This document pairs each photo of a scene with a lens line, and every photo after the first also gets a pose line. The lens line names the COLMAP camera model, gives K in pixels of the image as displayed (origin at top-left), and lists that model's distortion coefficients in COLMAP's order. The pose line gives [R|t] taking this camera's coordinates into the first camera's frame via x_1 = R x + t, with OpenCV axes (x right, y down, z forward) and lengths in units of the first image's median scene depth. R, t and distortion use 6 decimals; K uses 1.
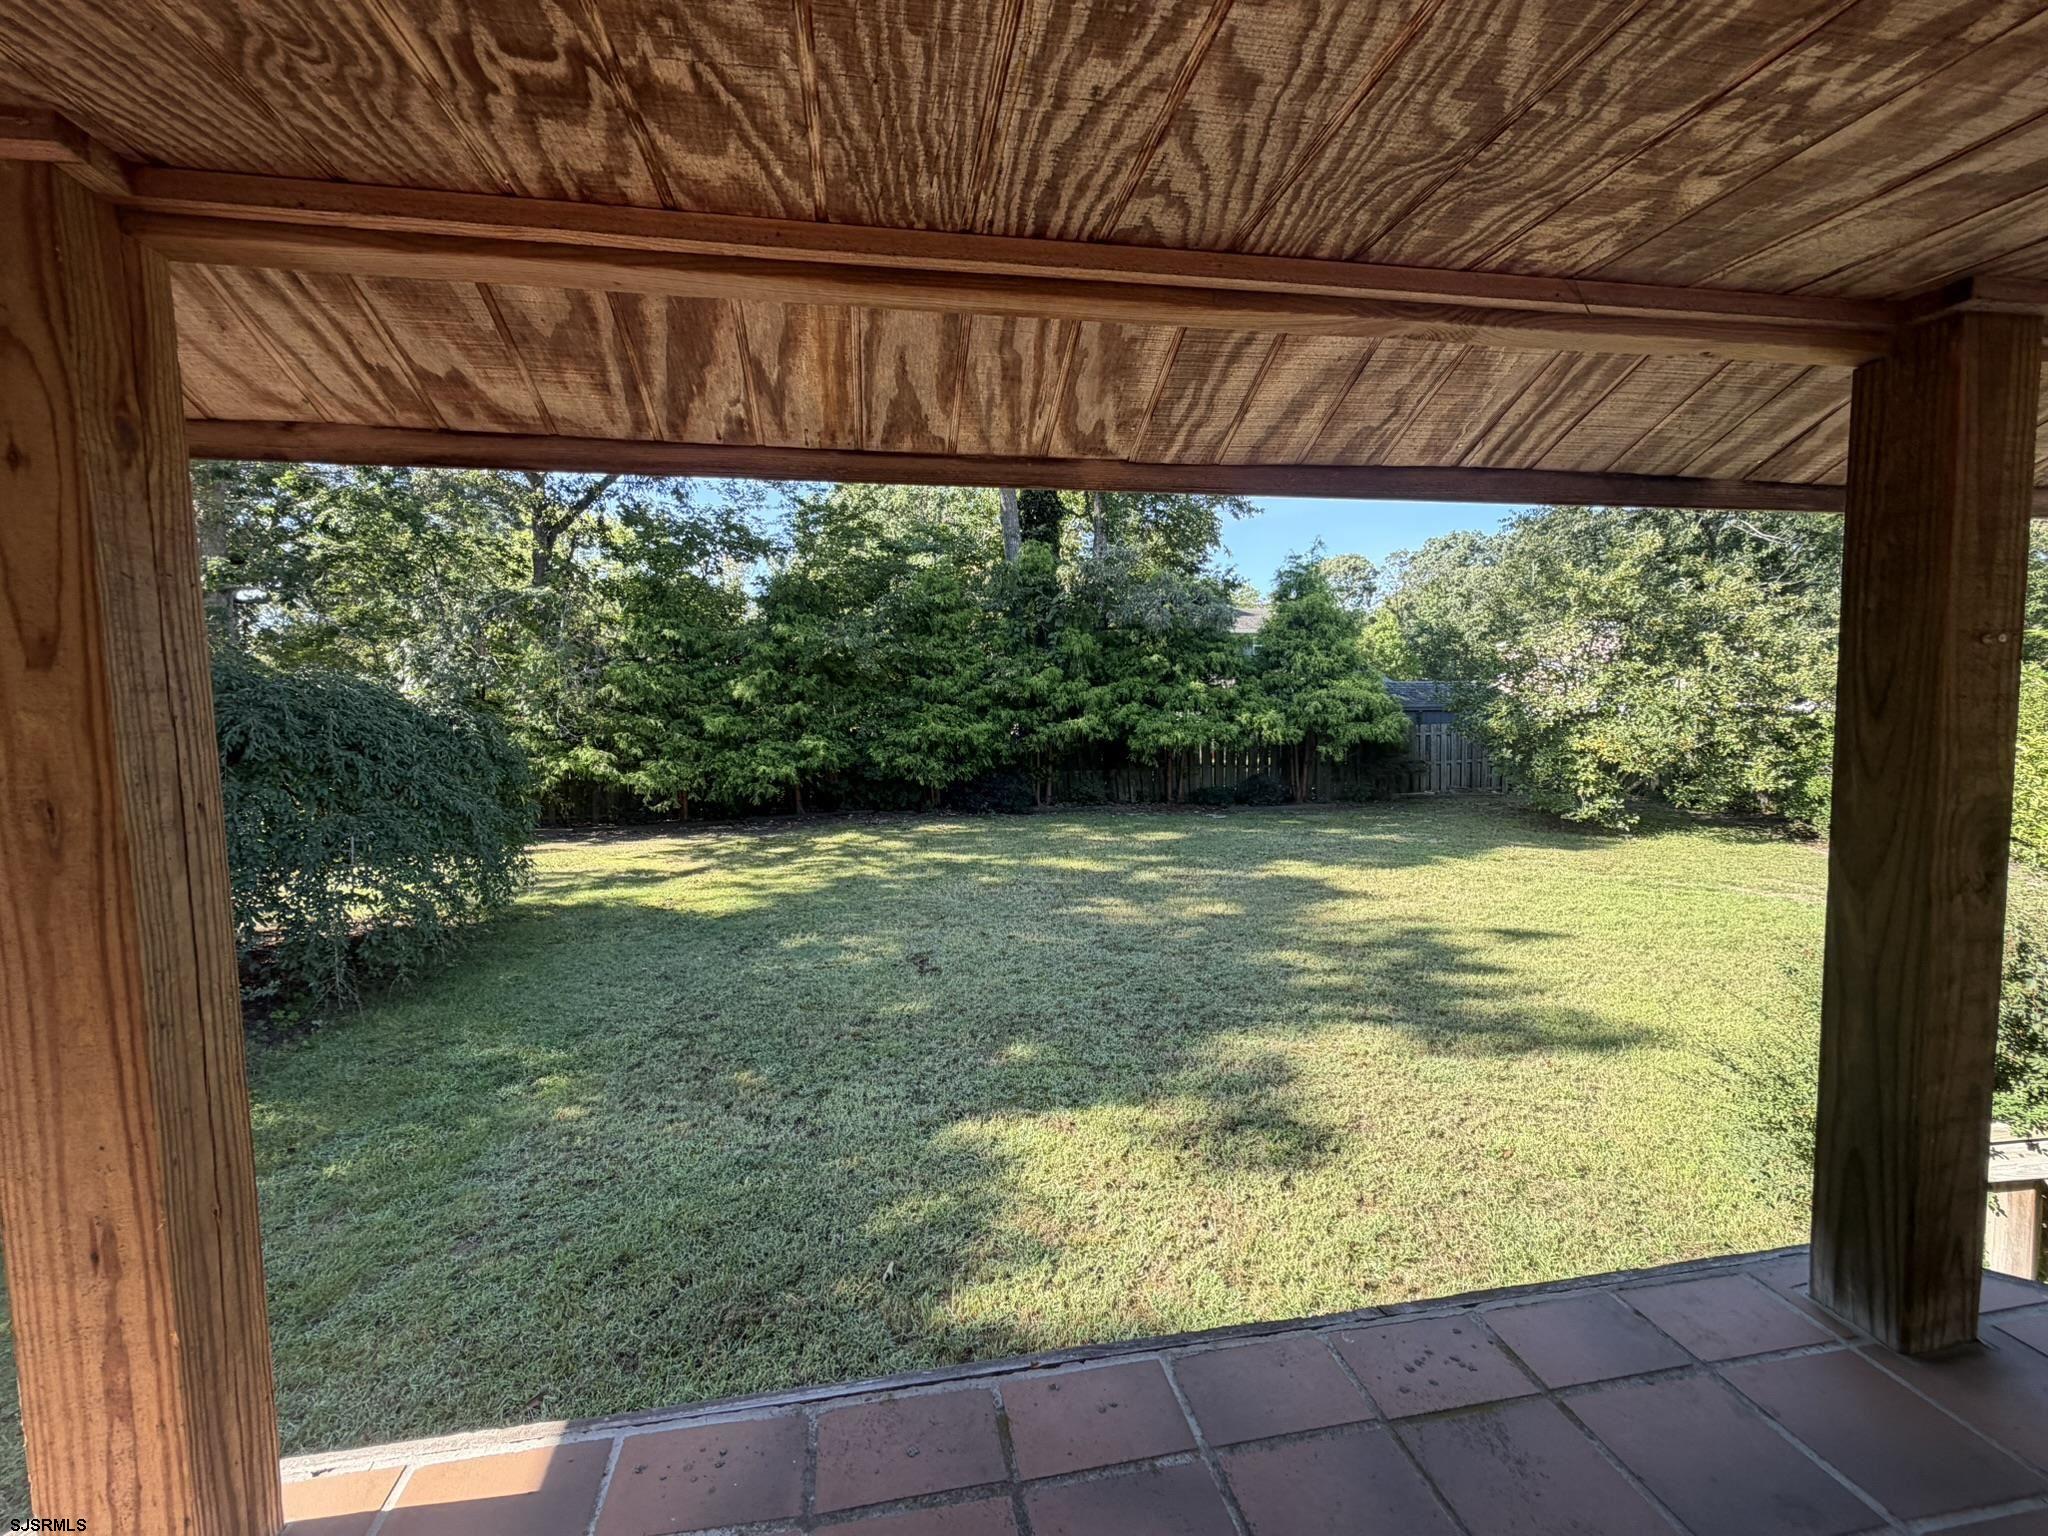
lens RADIAL K [[896.8, 0, 1024.0], [0, 896.8, 768.0], [0, 0, 1]] dist [0.001007, 0.000828]
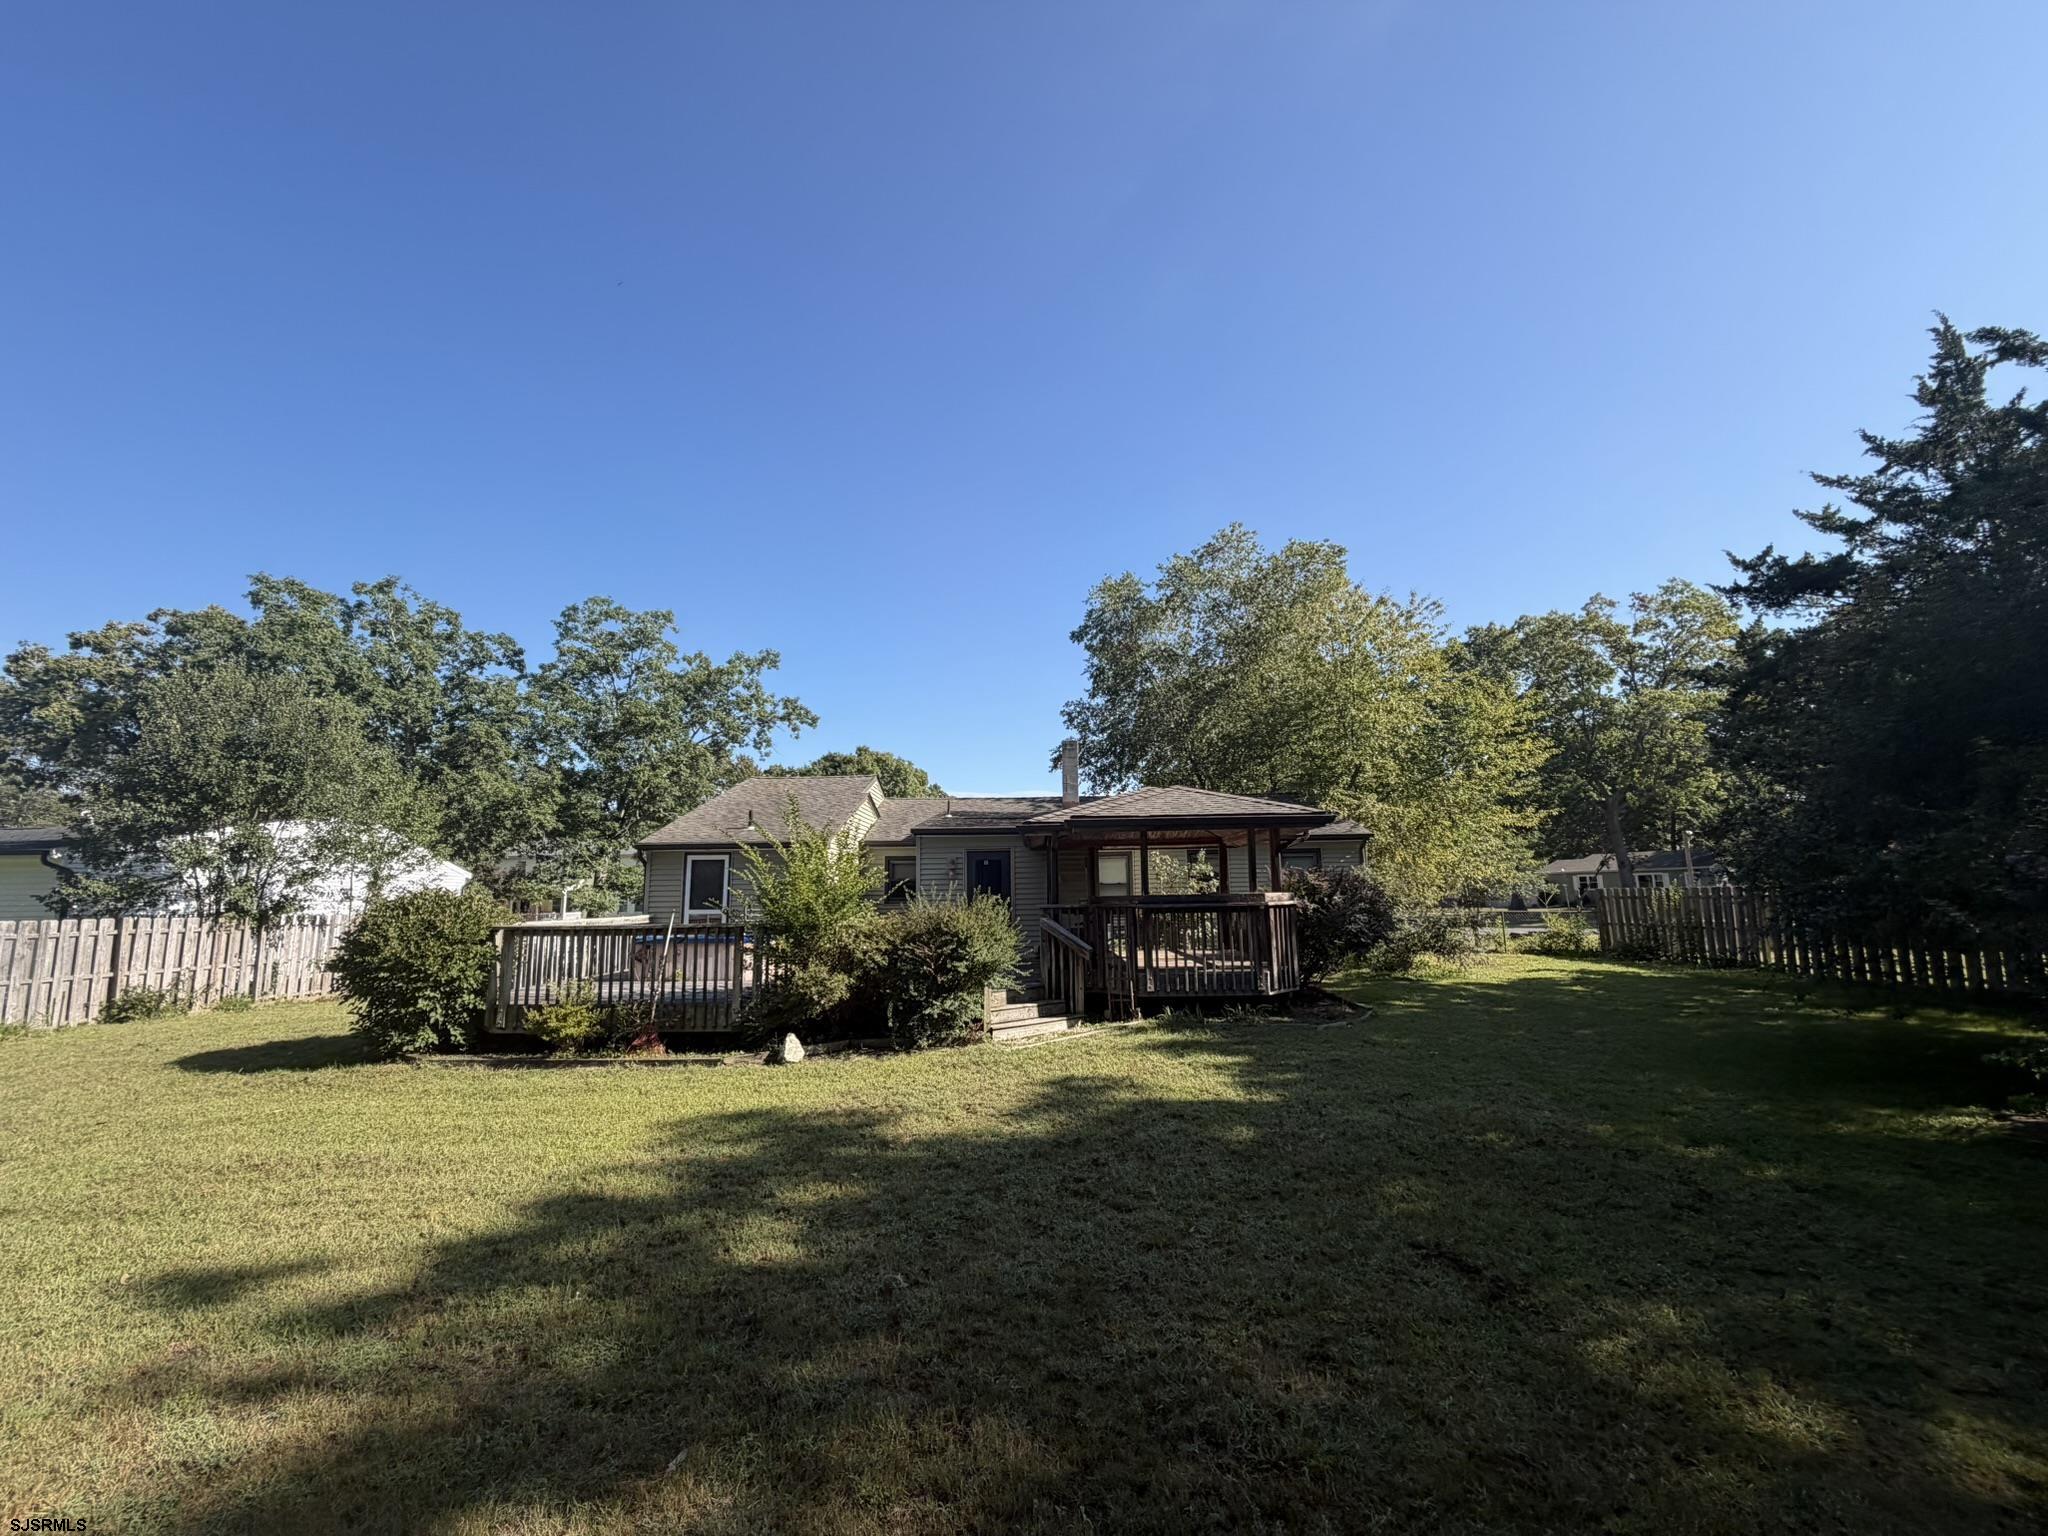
lens RADIAL K [[817.0, 0, 1024.0], [0, 817.0, 768.0], [0, 0, 1]] dist [-0.001425, 0.000068]
pose [[-0.977016, 0.058003, 0.205123, 0.008832], [0.042547, 0.995968, -0.078974, -0.023096], [-0.208877, -0.068431, -0.975545, 0.807999]]
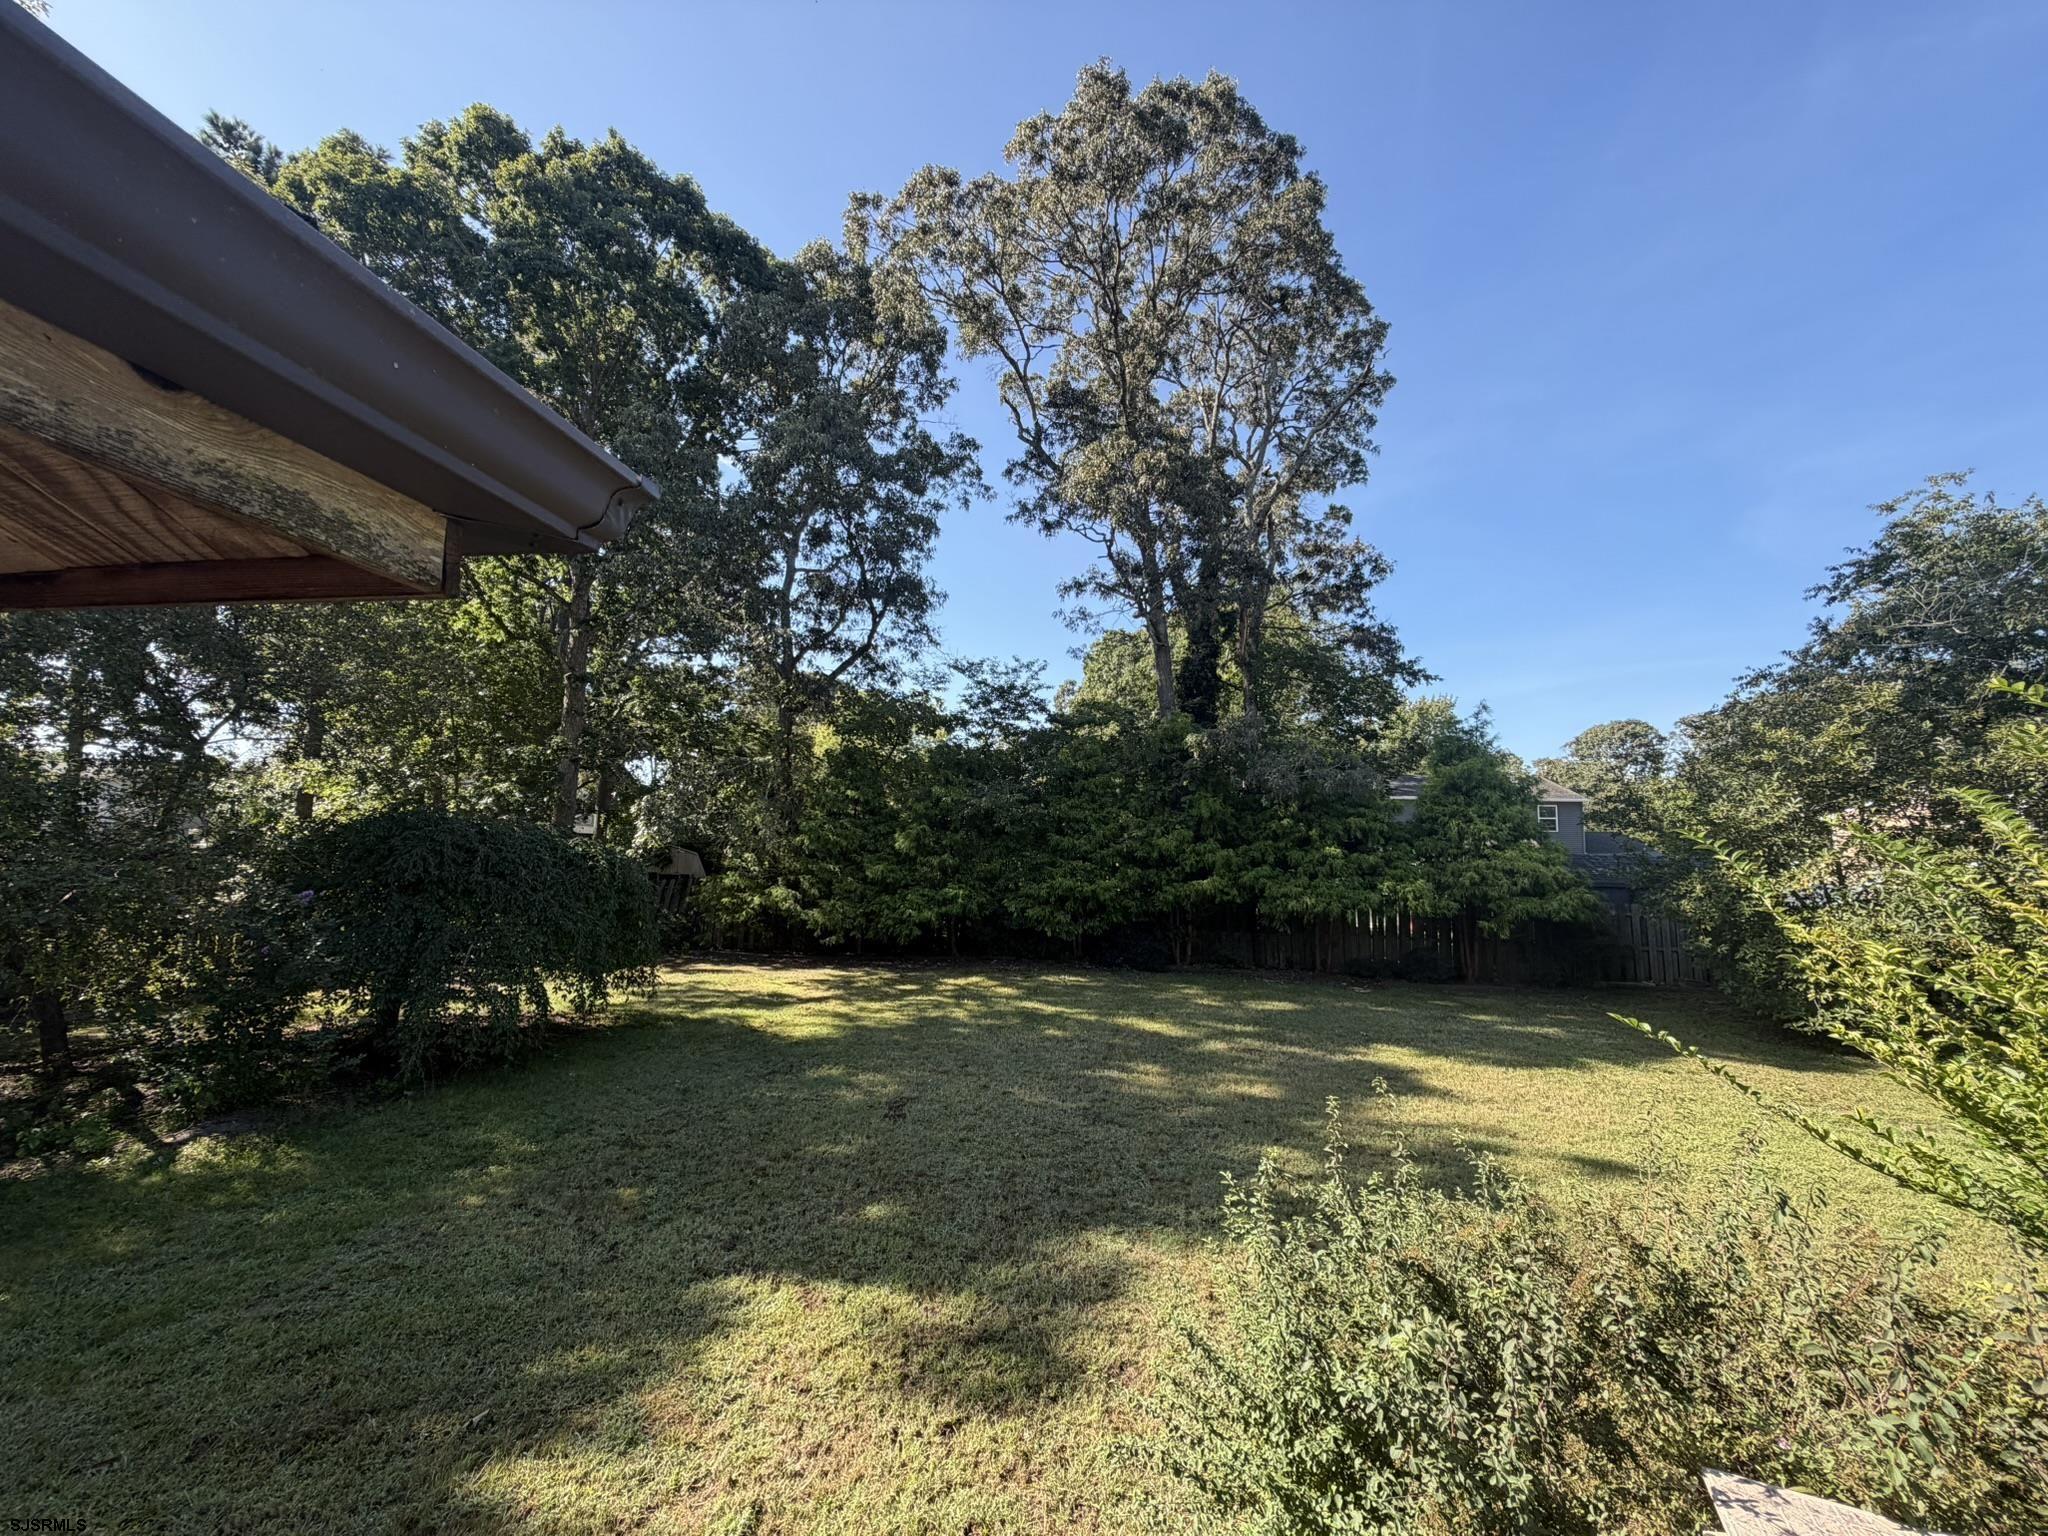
lens RADIAL K [[817.0, 0, 1024.0], [0, 817.0, 768.0], [0, 0, 1]] dist [-0.001425, 0.000068]
pose [[0.948716, -0.000765, -0.316128, 0.168207], [-0.057695, 0.982783, -0.175525, -0.005361], [0.310819, 0.184763, 0.932338, 0.050452]]
